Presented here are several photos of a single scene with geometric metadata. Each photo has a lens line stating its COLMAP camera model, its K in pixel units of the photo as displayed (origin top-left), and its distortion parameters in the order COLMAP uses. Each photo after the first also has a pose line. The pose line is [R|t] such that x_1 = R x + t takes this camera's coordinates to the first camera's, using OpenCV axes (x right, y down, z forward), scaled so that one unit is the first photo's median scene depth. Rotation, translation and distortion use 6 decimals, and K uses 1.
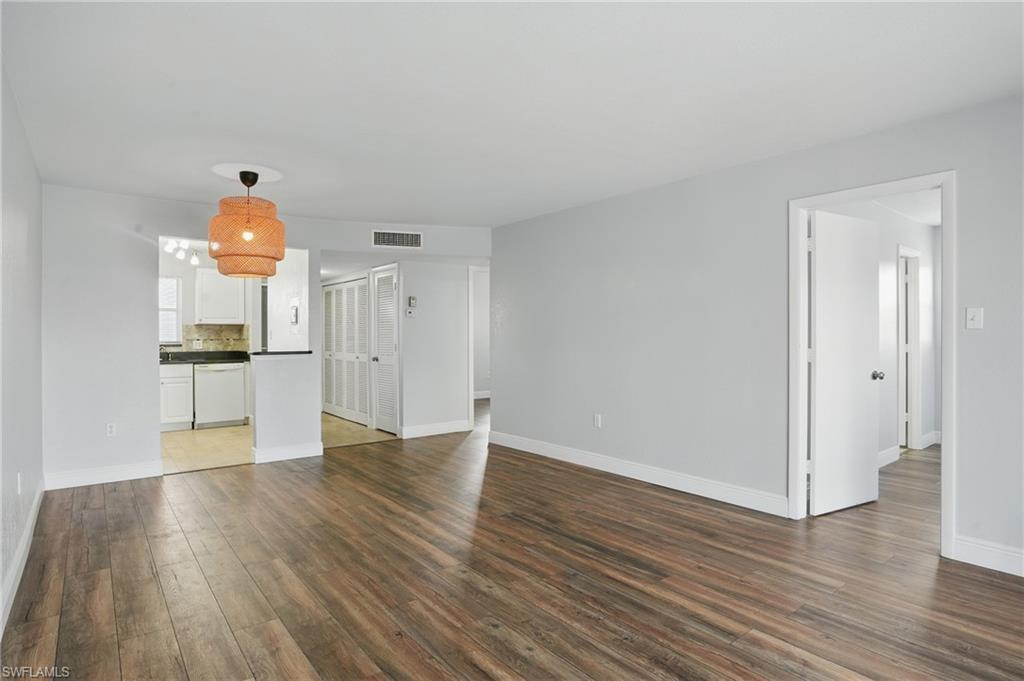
lens RADIAL K [[548.4, 0, 513.6], [0, 548.4, 336.4], [0, 0, 1]] dist [-0.065735, 0.033309]
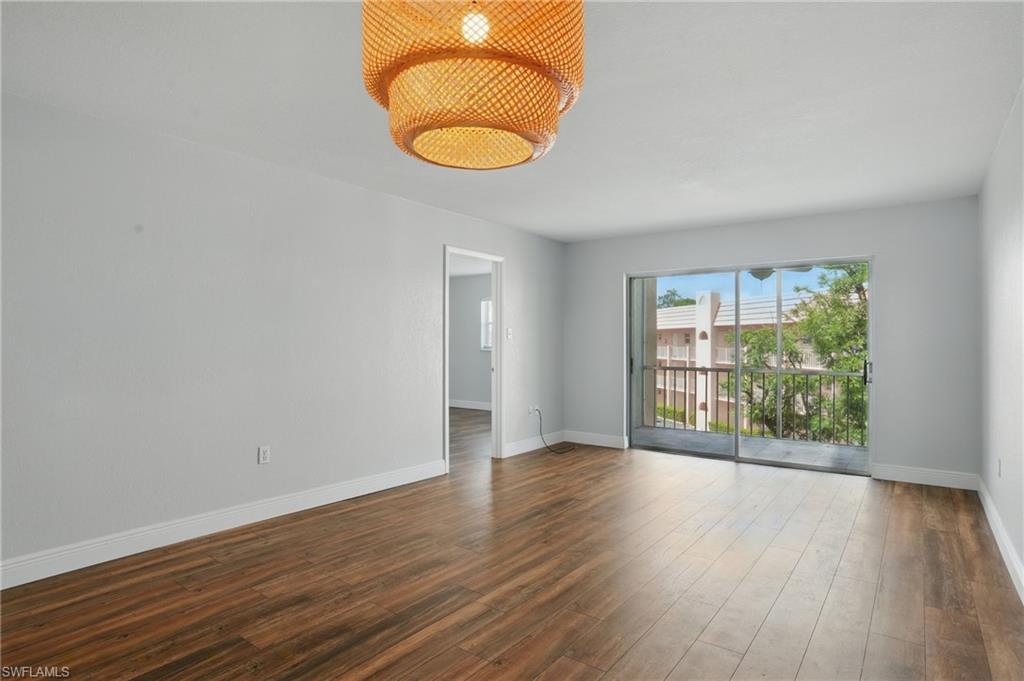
lens RADIAL K [[548.4, 0, 513.6], [0, 548.4, 336.4], [0, 0, 1]] dist [-0.065735, 0.033309]
pose [[-0.254019, 0.015894, 0.967068, -1.124088], [-0.000019, 0.999865, -0.016438, 0.007064], [-0.967199, -0.004194, -0.253985, 1.481319]]
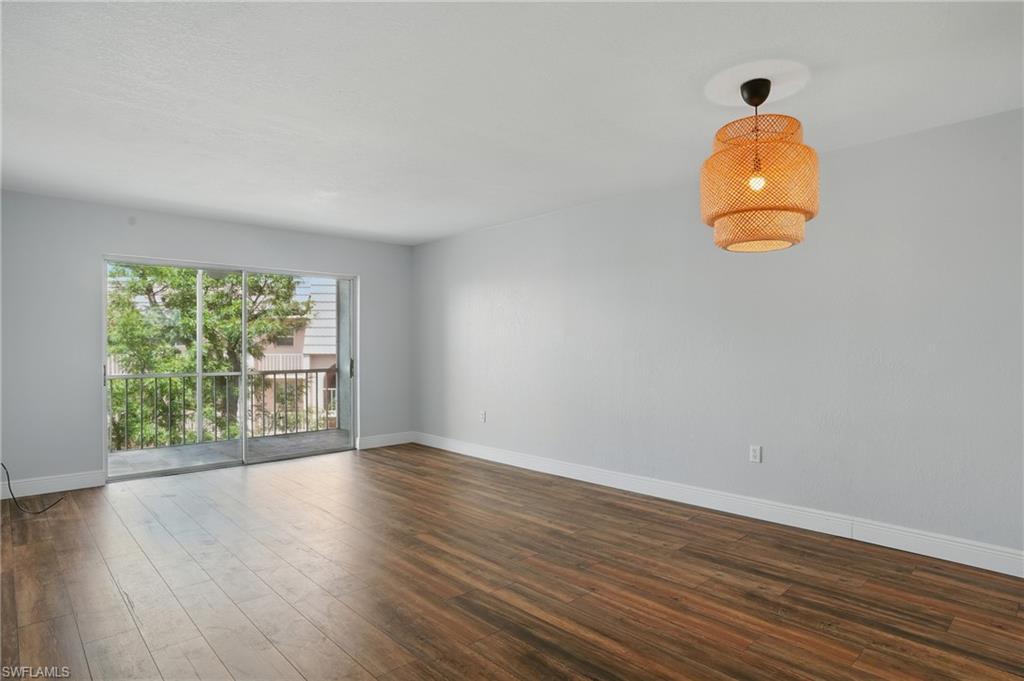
lens RADIAL K [[556.5, 0, 512.0], [0, 556.5, 340.5], [0, 0, 1]] dist [-0.065454, 0.034668]
pose [[-0.996499, 0.006632, -0.083344, -0.215508], [0.007181, 0.999954, -0.006283, -0.001191], [0.083298, -0.006860, -0.996501, 2.256155]]
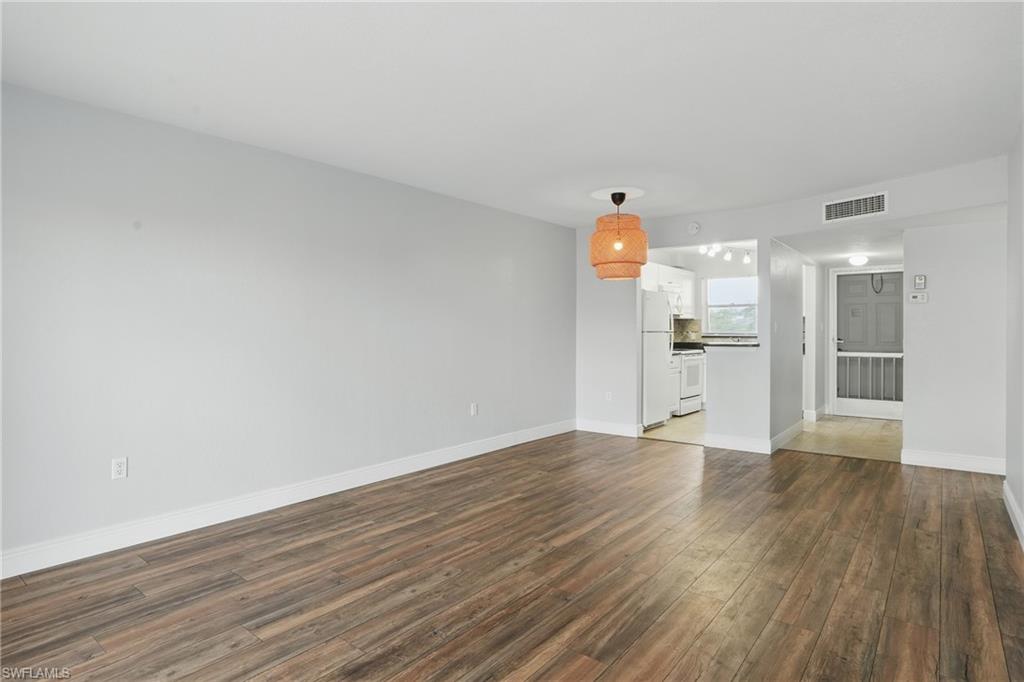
lens RADIAL K [[548.4, 0, 513.6], [0, 548.4, 336.9], [0, 0, 1]] dist [-0.065735, 0.033309]
pose [[0.229183, 0.011997, -0.973309, 0.906272], [0.001804, 0.999917, 0.012750, 0.001201], [0.973382, -0.004678, 0.229142, 0.688232]]
